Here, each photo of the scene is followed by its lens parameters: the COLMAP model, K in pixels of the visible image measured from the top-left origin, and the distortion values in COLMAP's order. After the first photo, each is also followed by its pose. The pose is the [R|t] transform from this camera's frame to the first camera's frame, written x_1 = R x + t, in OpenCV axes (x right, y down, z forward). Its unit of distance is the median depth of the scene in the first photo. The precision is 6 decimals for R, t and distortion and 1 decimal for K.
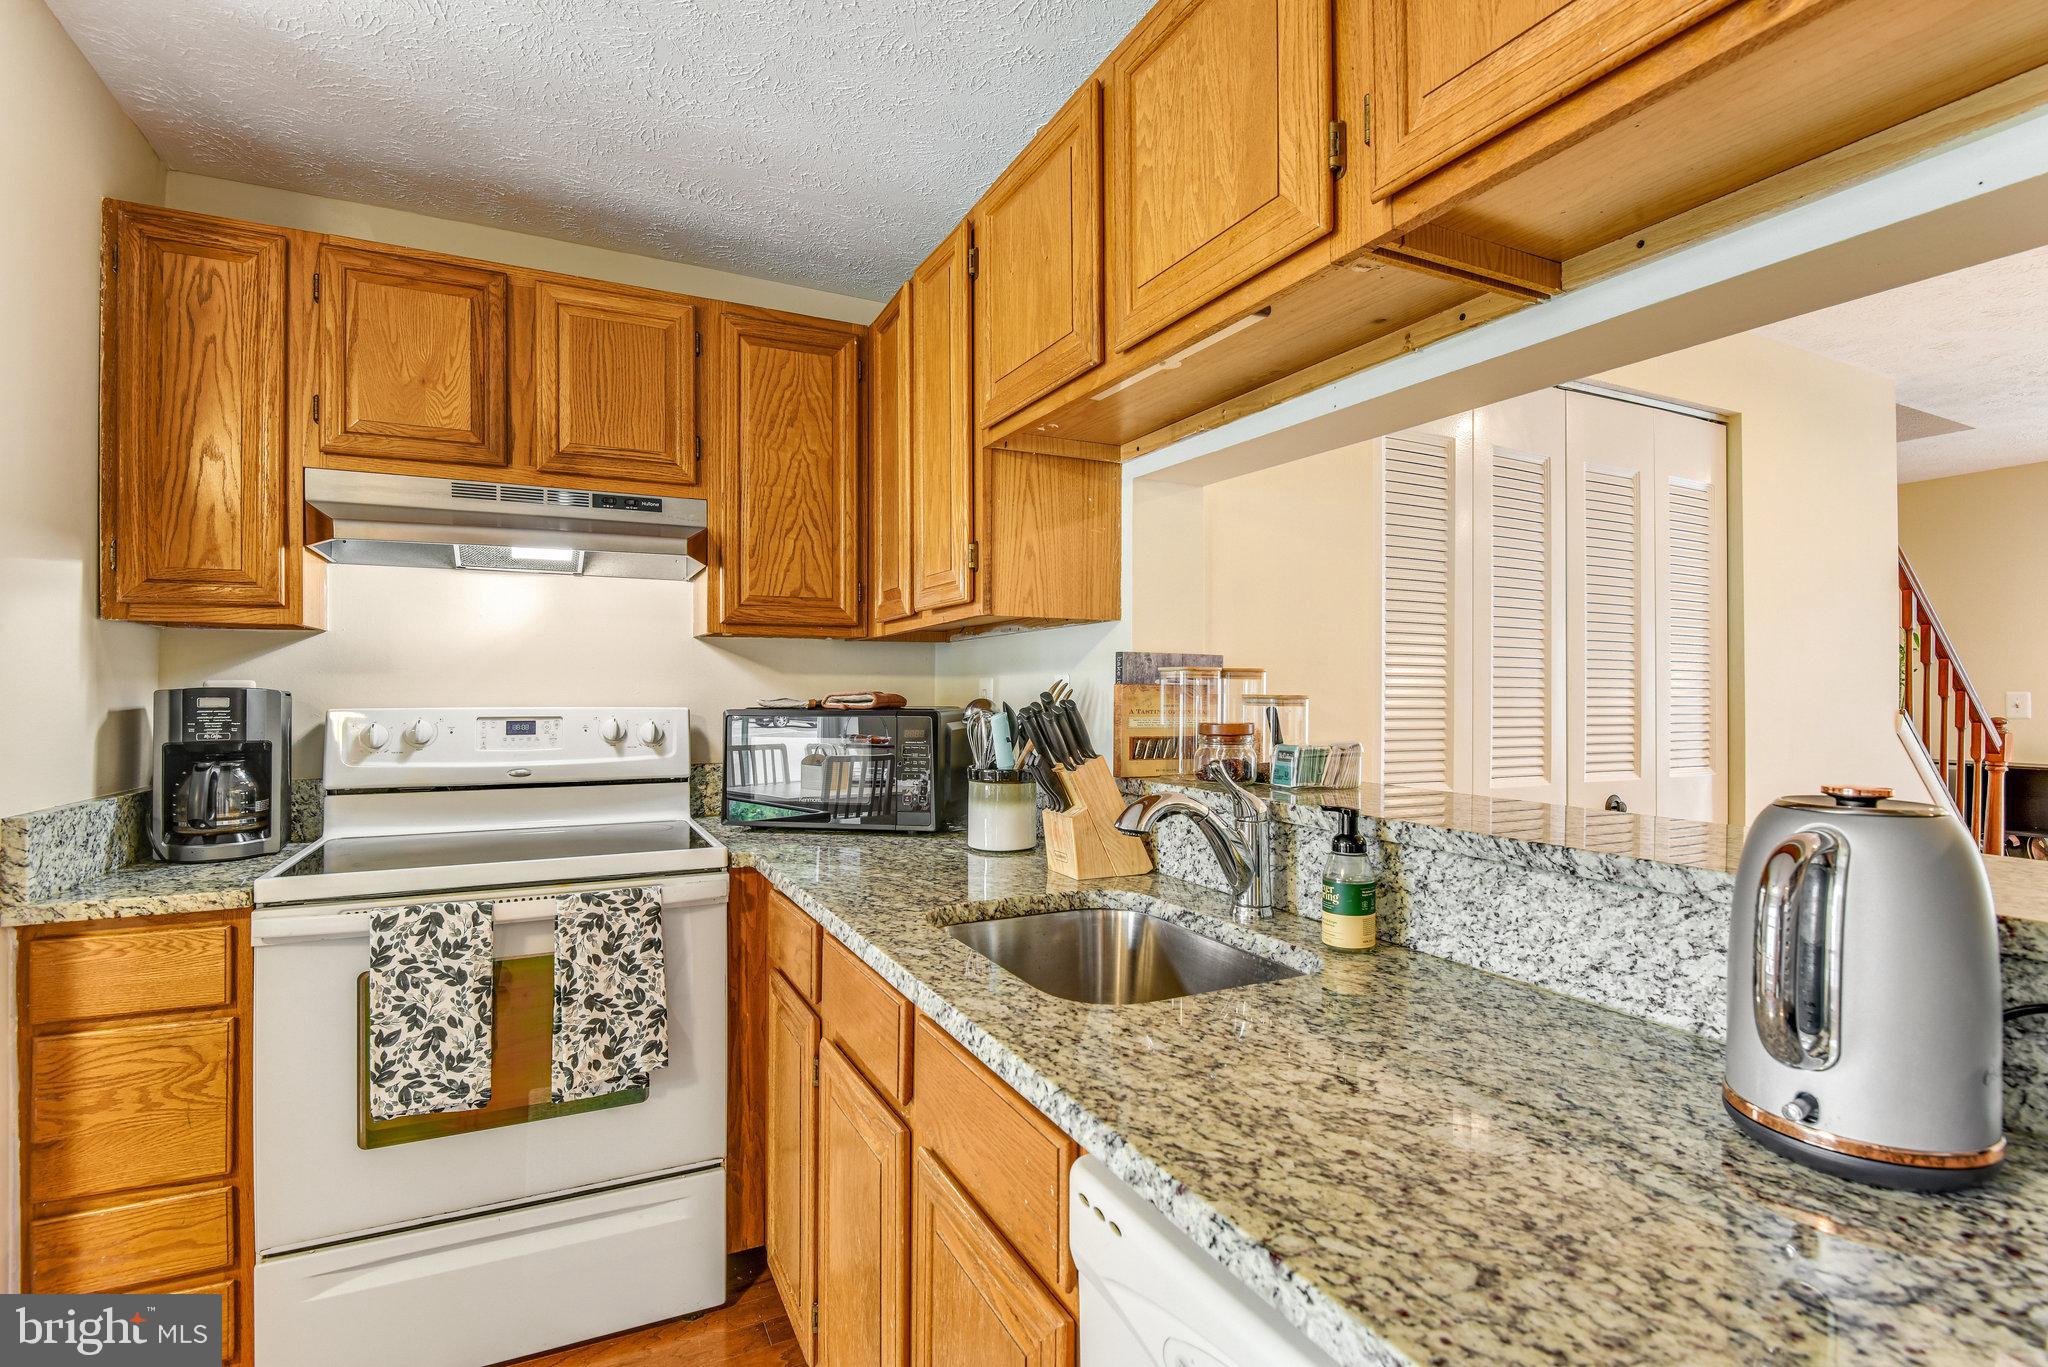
lens RADIAL K [[960.8, 0, 1034.8], [0, 960.8, 684.9], [0, 0, 1]] dist [-0.001312, -0.009080]
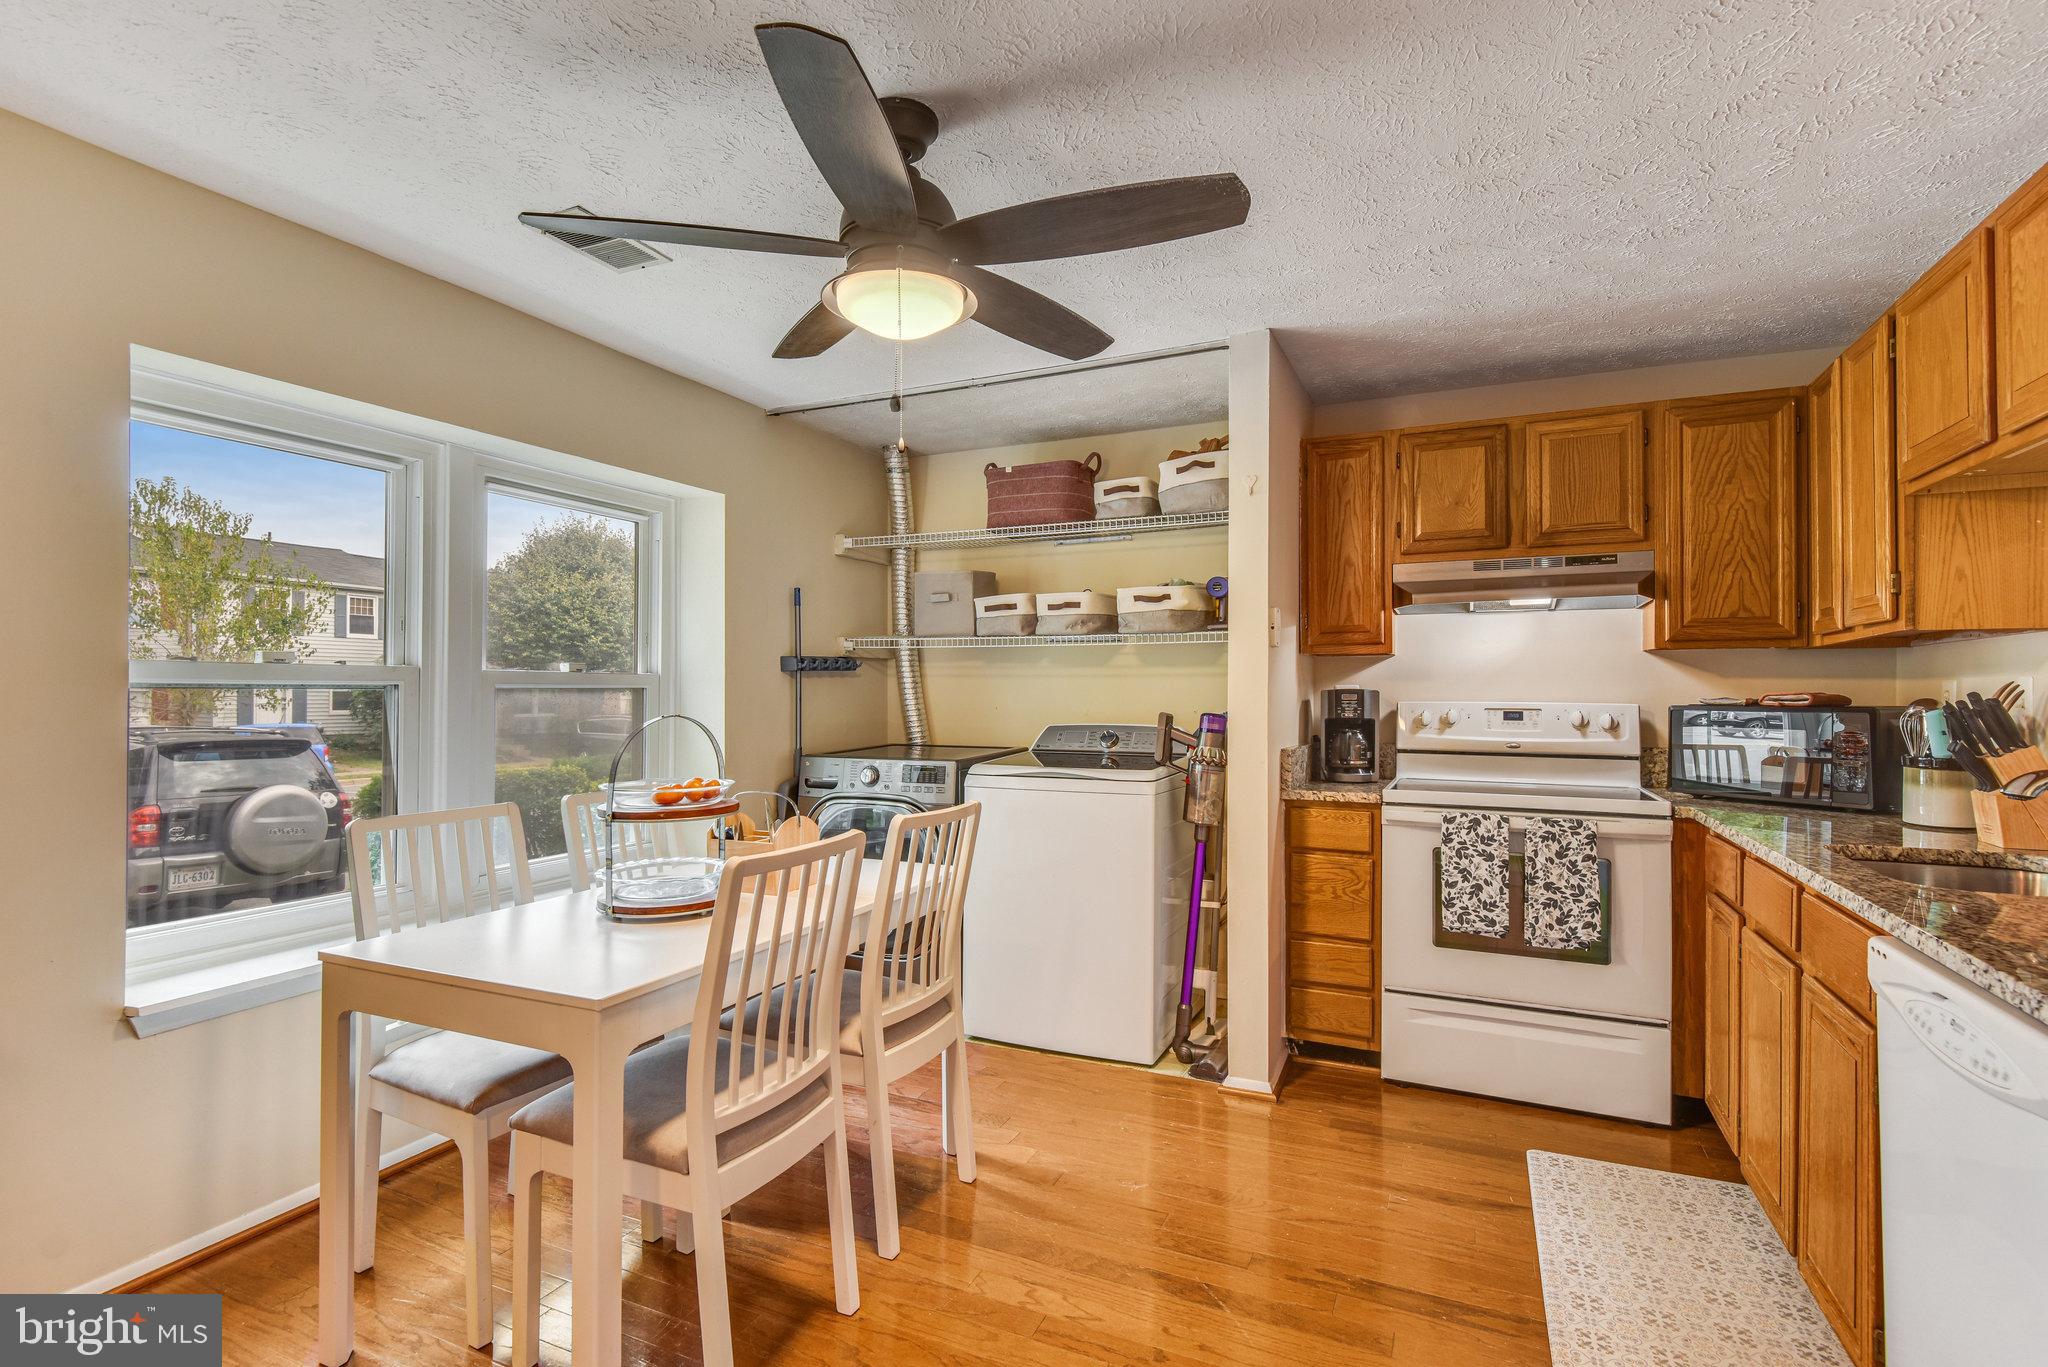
lens RADIAL K [[952.5, 0, 1024.0], [0, 952.5, 683.5], [0, 0, 1]] dist [0.017174, -0.010733]
pose [[0.611370, -0.004864, -0.791330, 0.221233], [0.001016, 0.999985, -0.005361, 0.001777], [0.791344, 0.002474, 0.611366, -0.637224]]
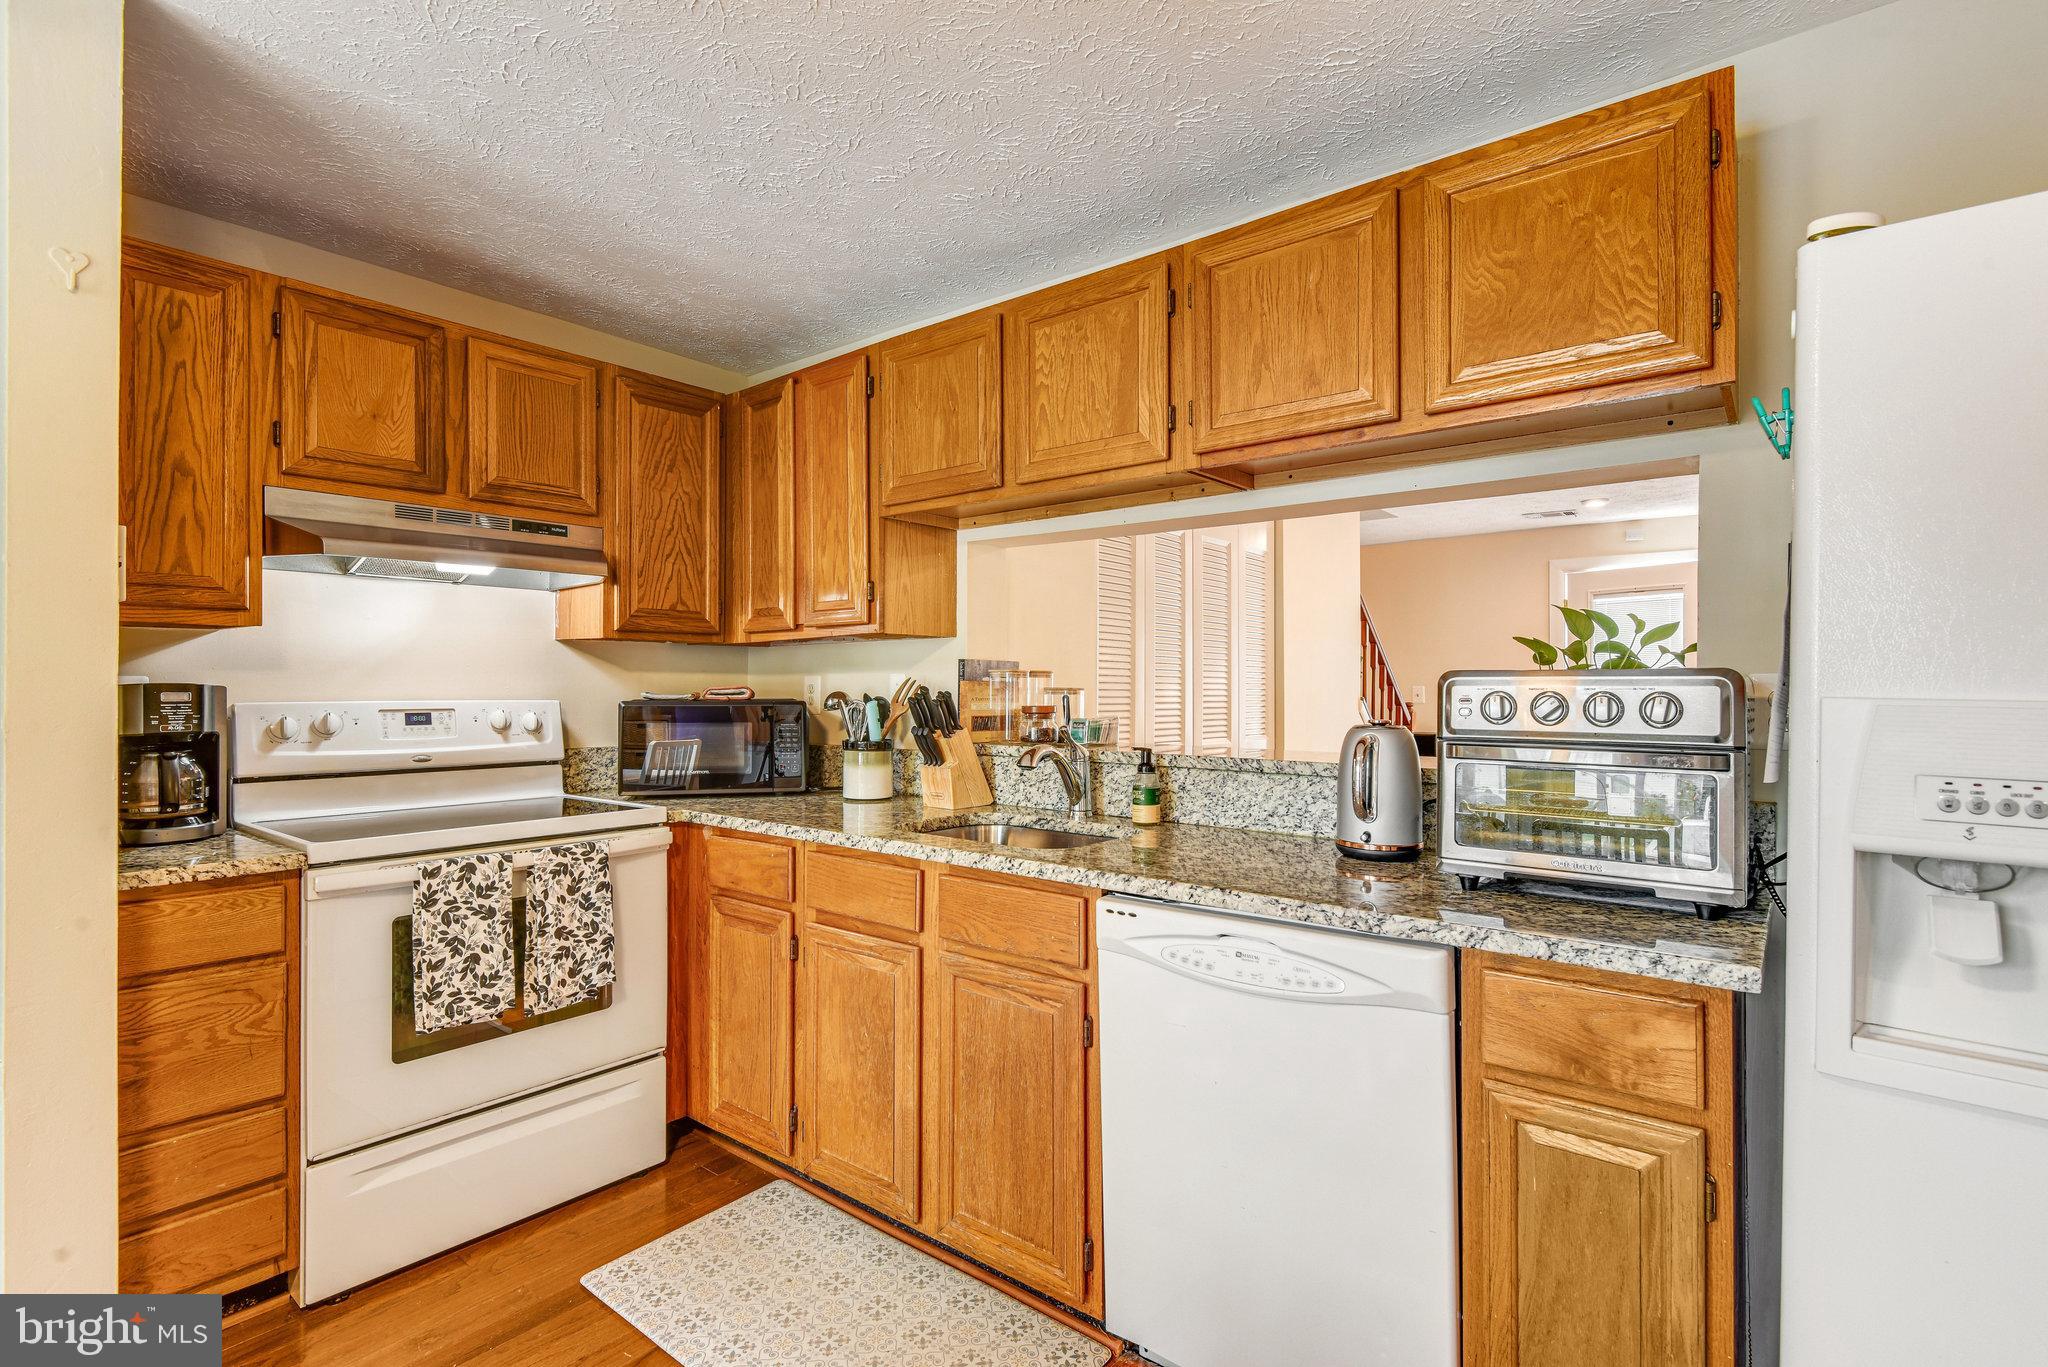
lens RADIAL K [[972.9, 0, 1018.7], [0, 972.9, 681.0], [0, 0, 1]] dist [-0.001256, -0.001406]
pose [[0.914974, 0.000981, 0.403512, -0.431065], [-0.000870, 1.000000, -0.000458, 0.000211], [-0.403512, 0.000068, 0.914974, -0.402999]]
